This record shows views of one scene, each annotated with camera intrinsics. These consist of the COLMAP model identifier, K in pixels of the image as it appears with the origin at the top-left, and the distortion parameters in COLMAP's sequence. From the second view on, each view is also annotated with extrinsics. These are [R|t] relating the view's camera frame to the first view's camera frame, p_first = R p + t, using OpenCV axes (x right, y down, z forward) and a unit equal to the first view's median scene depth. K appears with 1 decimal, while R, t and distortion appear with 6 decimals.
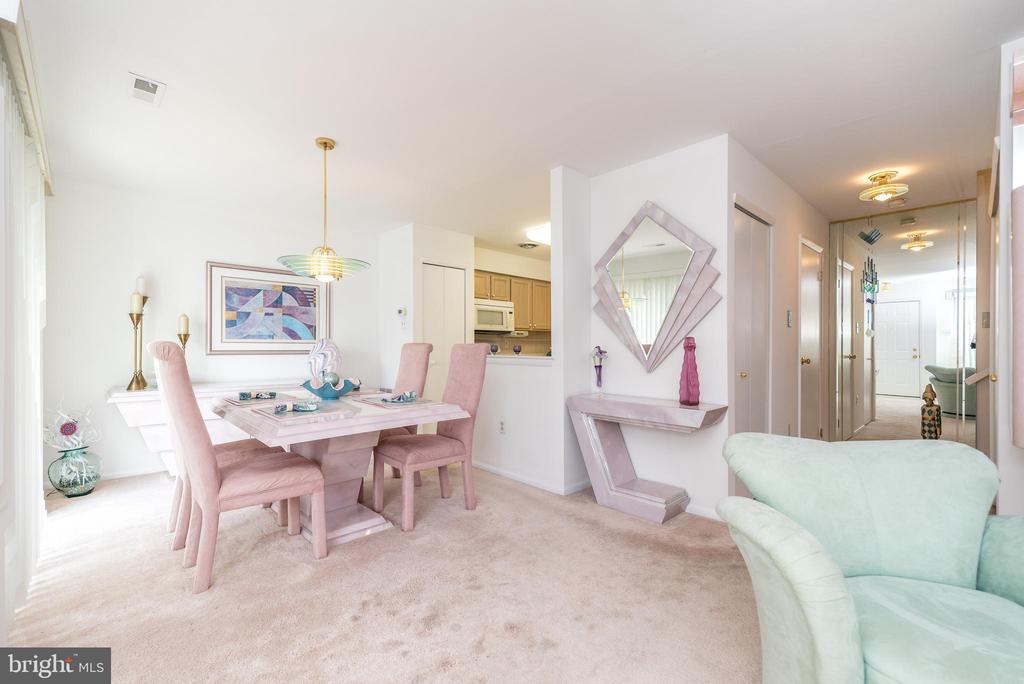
lens RADIAL K [[444.1, 0, 512.0], [0, 444.1, 342.0], [0, 0, 1]] dist [0.003783, 0.000306]
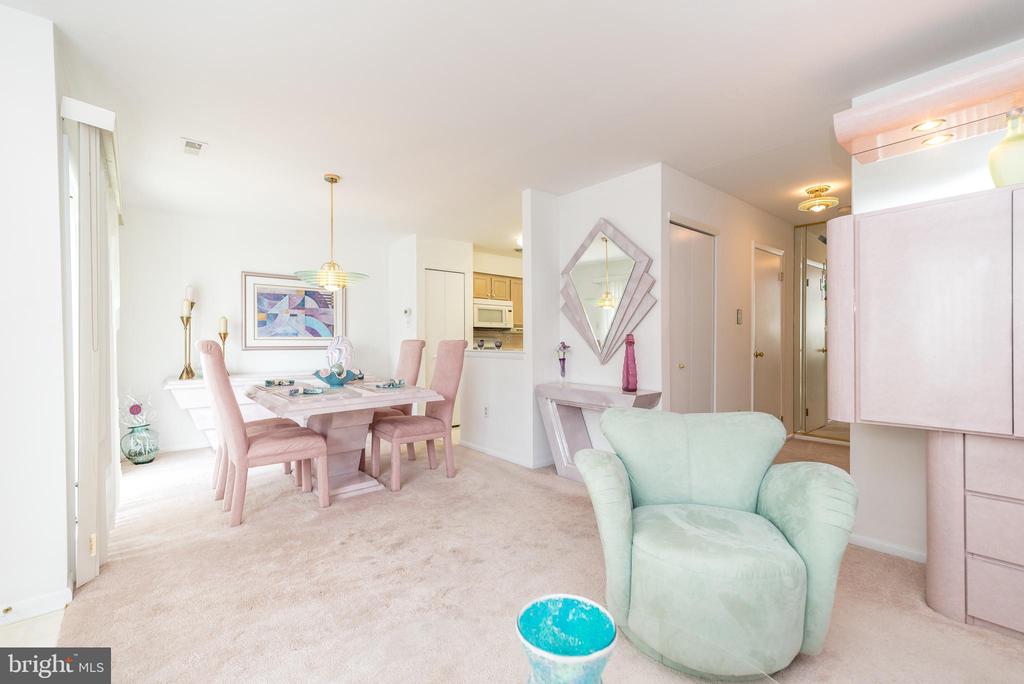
lens RADIAL K [[443.7, 0, 513.2], [0, 443.7, 336.8], [0, 0, 1]] dist [0.002109, 0.000259]
pose [[0.998117, -0.004797, -0.061154, 0.128034], [0.004820, 0.999988, 0.000230, -0.004424], [0.061153, -0.000525, 0.998128, -0.163141]]
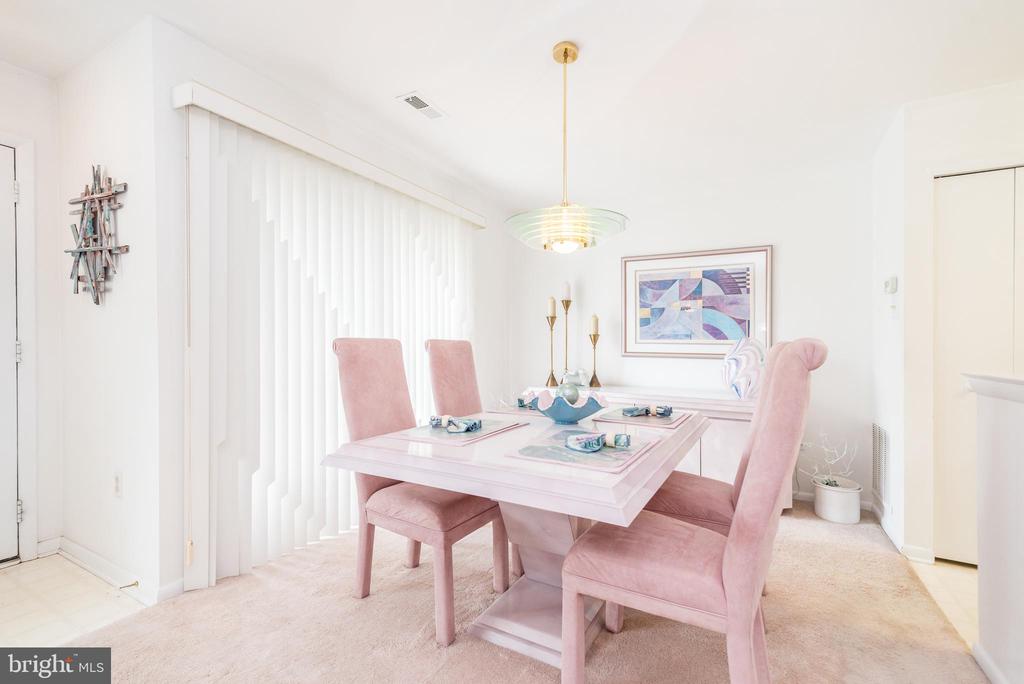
lens RADIAL K [[448.0, 0, 509.5], [0, 448.0, 347.5], [0, 0, 1]] dist [0.000190, 0.000032]
pose [[0.295447, 0.004521, -0.955348, 0.181460], [-0.002764, 0.999989, 0.003878, 0.008233], [0.955355, 0.001495, 0.295456, 0.578295]]
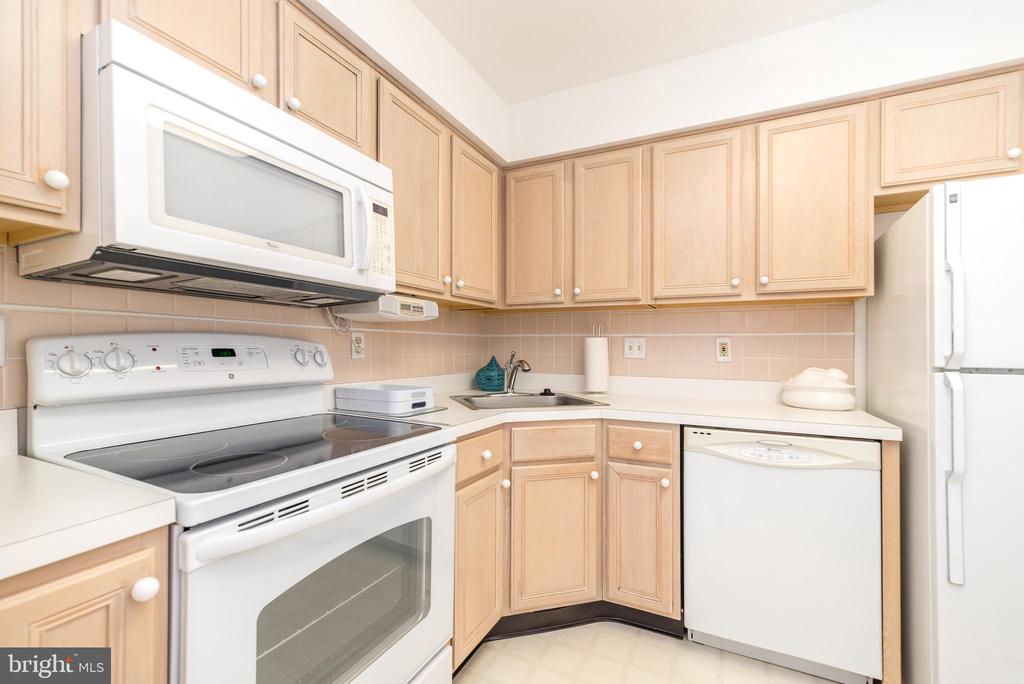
lens RADIAL K [[444.1, 0, 512.0], [0, 444.1, 342.0], [0, 0, 1]] dist [0.003783, 0.000306]
pose [[0.941629, 0.004414, 0.336624, -0.028054], [-0.002652, 0.999980, -0.005693, 0.005451], [-0.336643, 0.004468, 0.941622, 1.362643]]
